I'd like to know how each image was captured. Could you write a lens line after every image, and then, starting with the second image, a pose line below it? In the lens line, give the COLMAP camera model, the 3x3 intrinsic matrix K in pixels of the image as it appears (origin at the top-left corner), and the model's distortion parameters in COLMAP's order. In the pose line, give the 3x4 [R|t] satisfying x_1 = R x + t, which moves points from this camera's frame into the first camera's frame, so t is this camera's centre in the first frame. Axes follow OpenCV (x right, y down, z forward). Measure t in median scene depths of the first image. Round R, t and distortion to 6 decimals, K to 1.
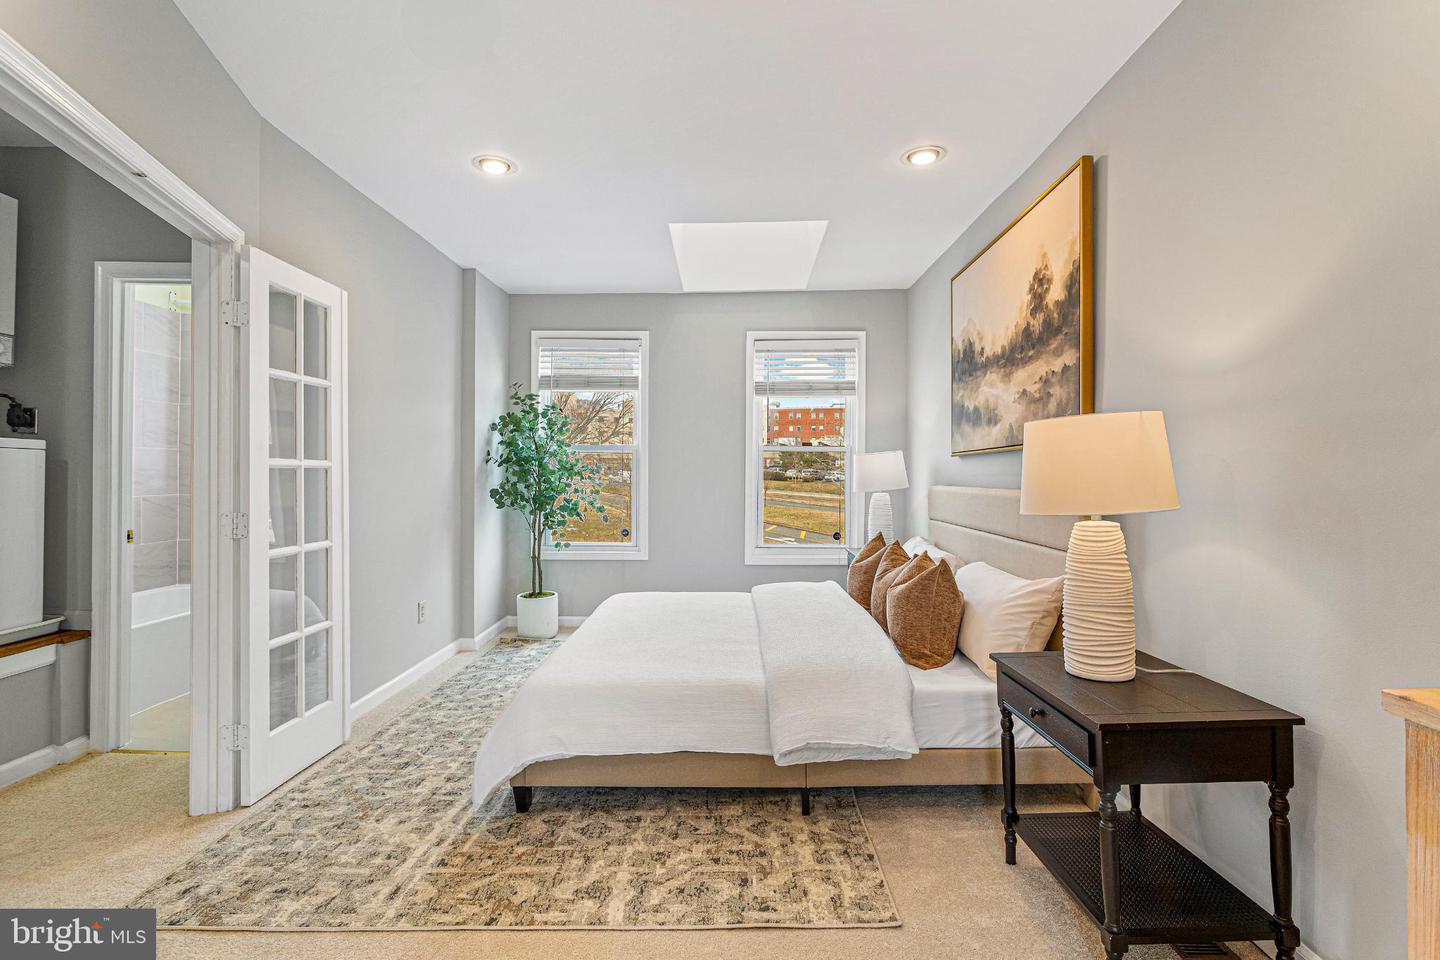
lens RADIAL K [[658.9, 0, 720.0], [0, 658.9, 480.0], [0, 0, 1]] dist [-0.000399, 0.000068]
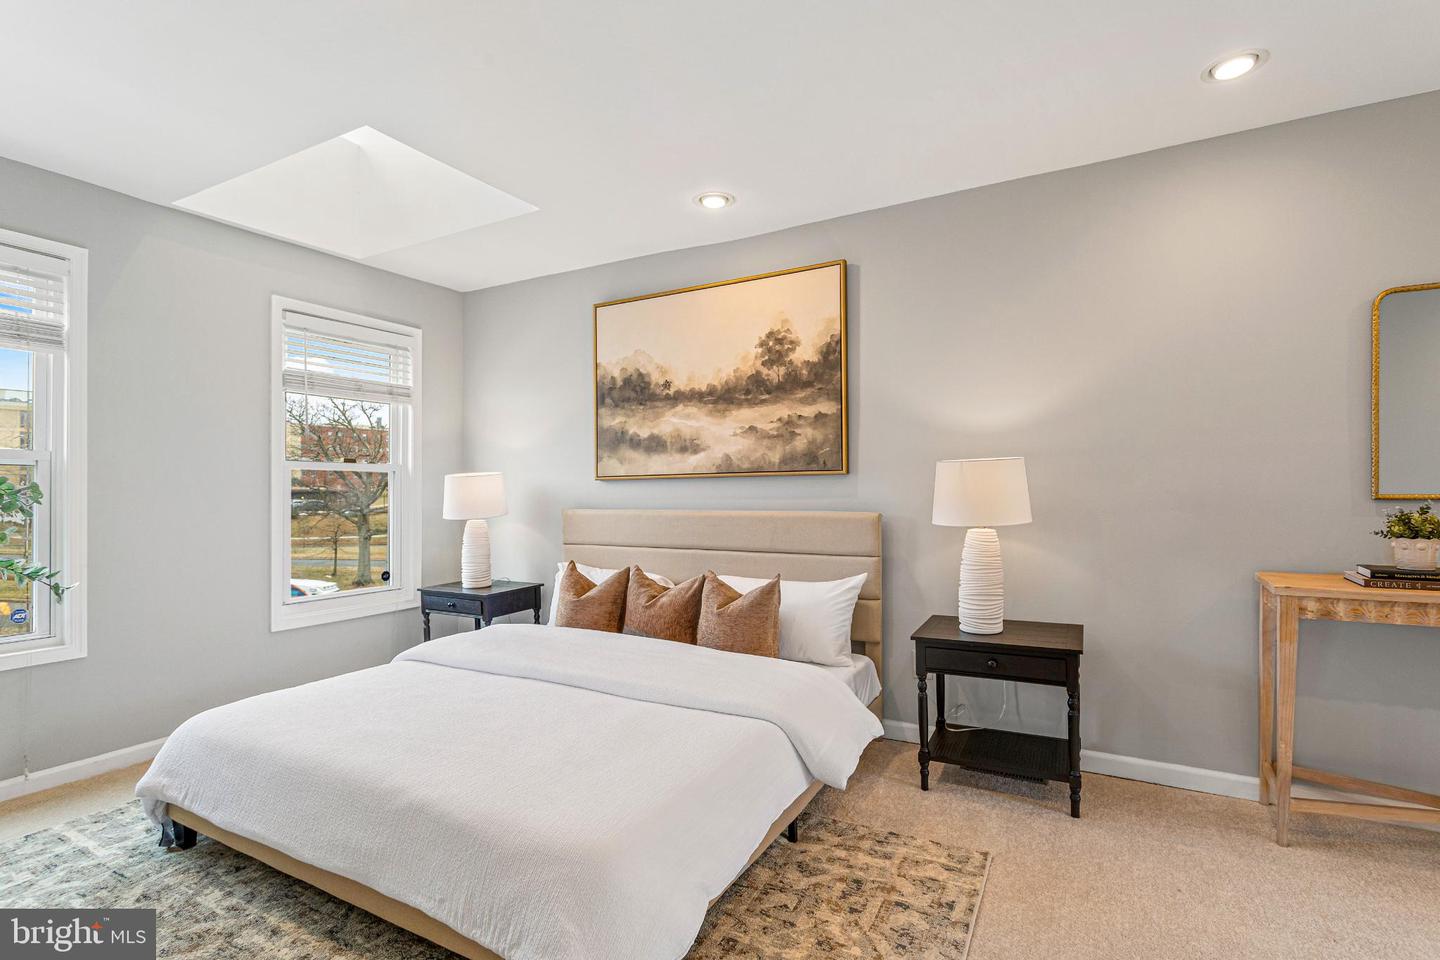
lens RADIAL K [[665.3, 0, 719.0], [0, 665.3, 493.9], [0, 0, 1]] dist [-0.003126, 0.000021]
pose [[0.488709, -0.006200, 0.872425, -0.666770], [0.016048, 0.999869, -0.001884, -0.014365], [-0.872299, 0.014922, 0.488744, 0.500523]]
